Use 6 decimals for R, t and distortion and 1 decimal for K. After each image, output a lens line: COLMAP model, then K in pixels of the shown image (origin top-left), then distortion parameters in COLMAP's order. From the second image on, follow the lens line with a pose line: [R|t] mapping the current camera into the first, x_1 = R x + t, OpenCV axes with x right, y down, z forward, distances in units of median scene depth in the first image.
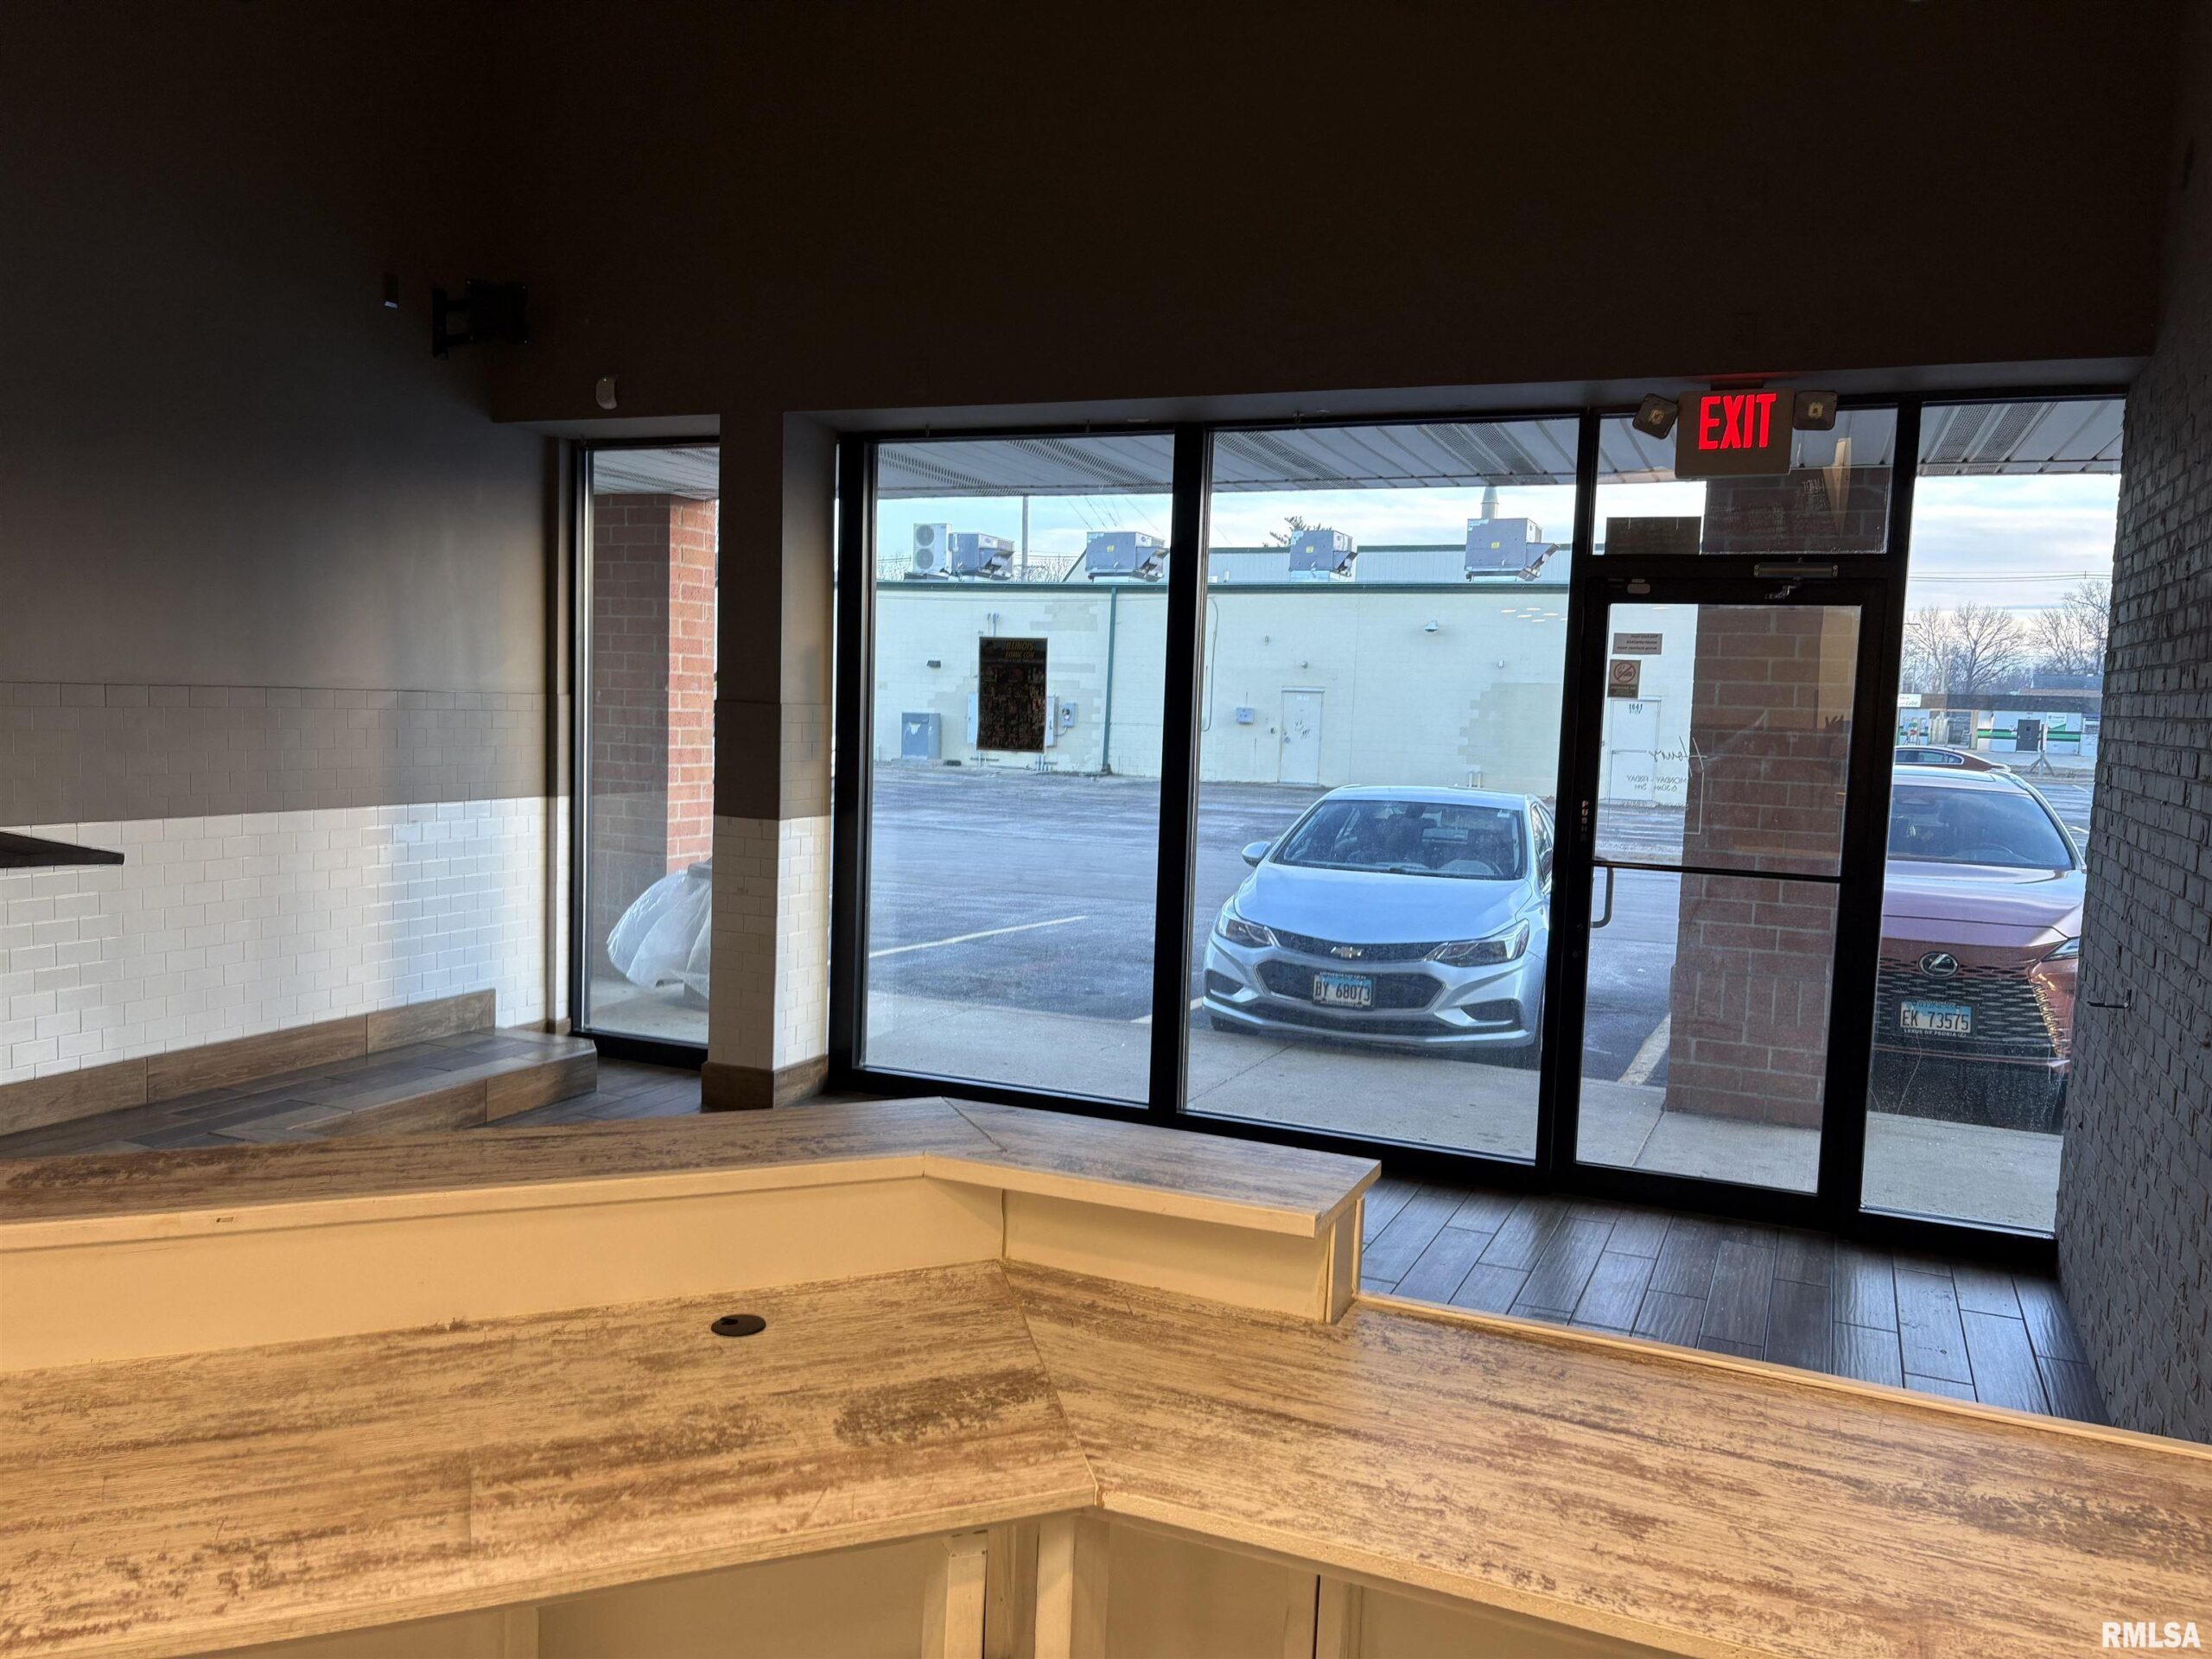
lens RADIAL K [[1669.2, 0, 1094.8], [0, 1669.2, 822.0], [0, 0, 1]] dist [0.069513, -0.078117]
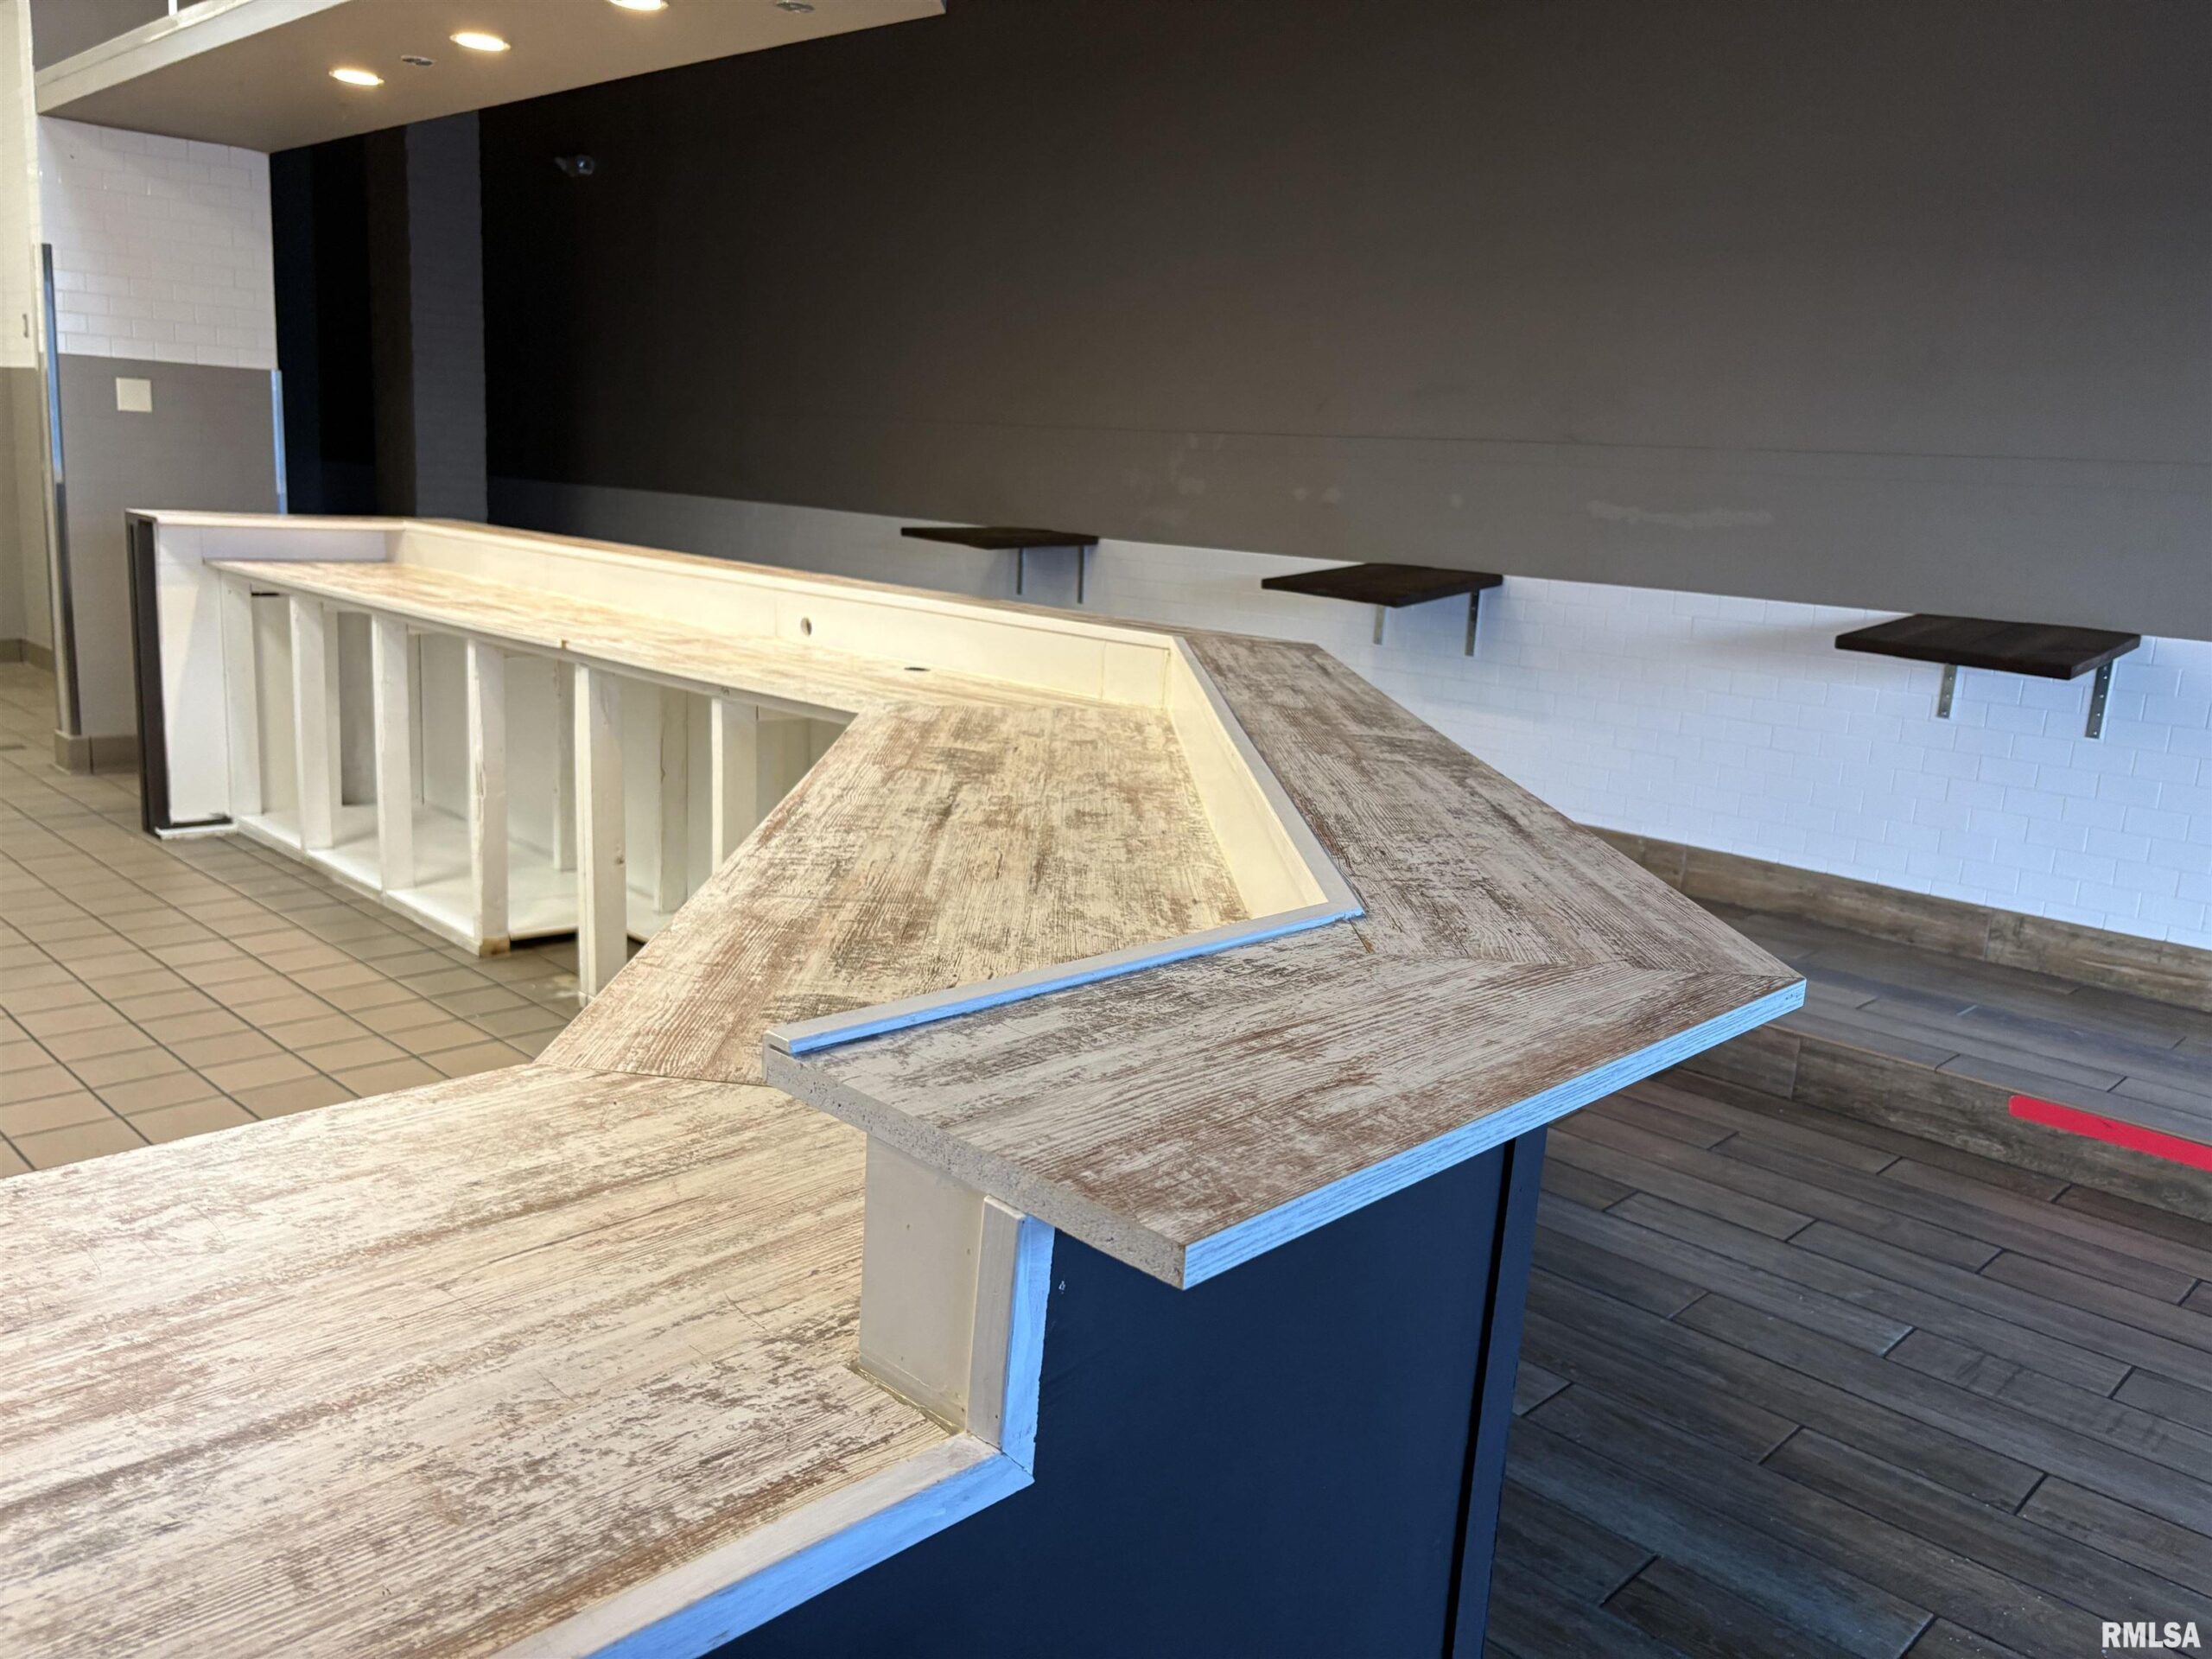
lens RADIAL K [[1669.2, 0, 1119.5], [0, 1669.2, 819.5], [0, 0, 1]] dist [0.069513, -0.078117]
pose [[-0.339439, 0.132661, -0.931226, 0.222696], [-0.137011, 0.972473, 0.188479, 0.031690], [0.930596, 0.191565, -0.311920, 0.519180]]
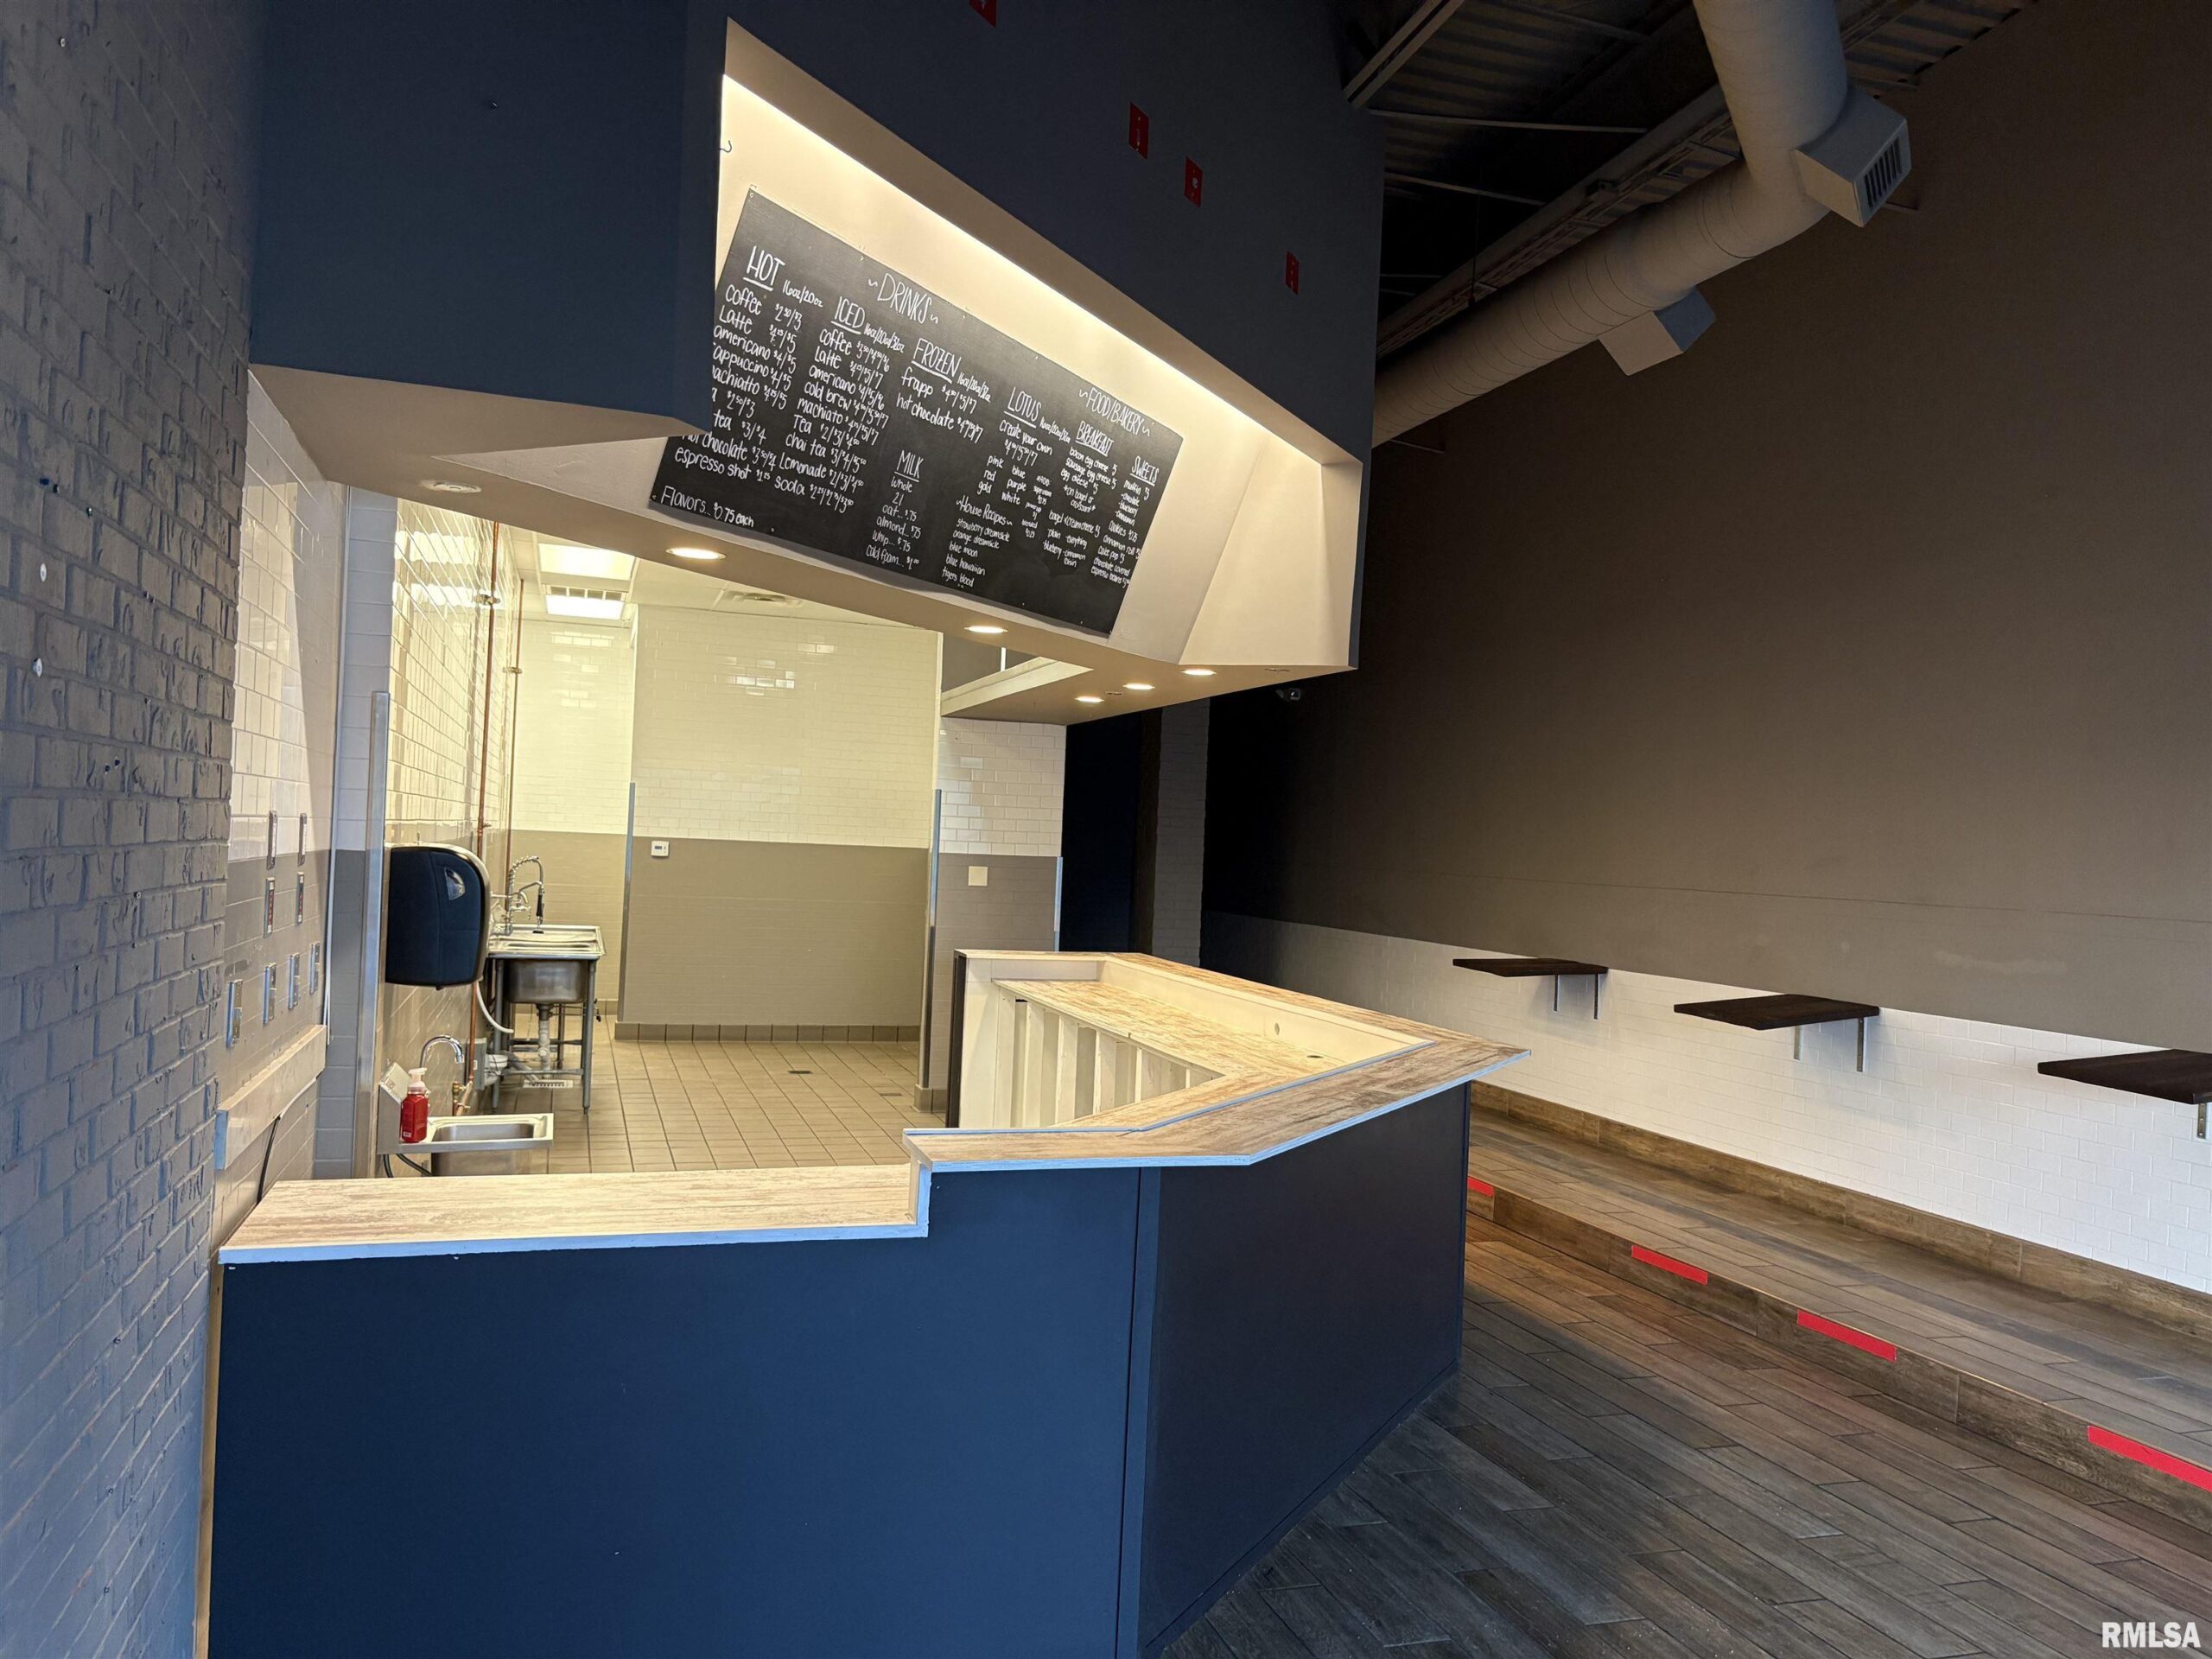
lens RADIAL K [[1669.2, 0, 1133.4], [0, 1669.2, 849.5], [0, 0, 1]] dist [0.069513, -0.078117]
pose [[-0.735329, -0.063913, -0.674690, 0.505243], [-0.114540, 0.992942, 0.030773, -0.064716], [0.667961, 0.099907, -0.737459, 1.047203]]
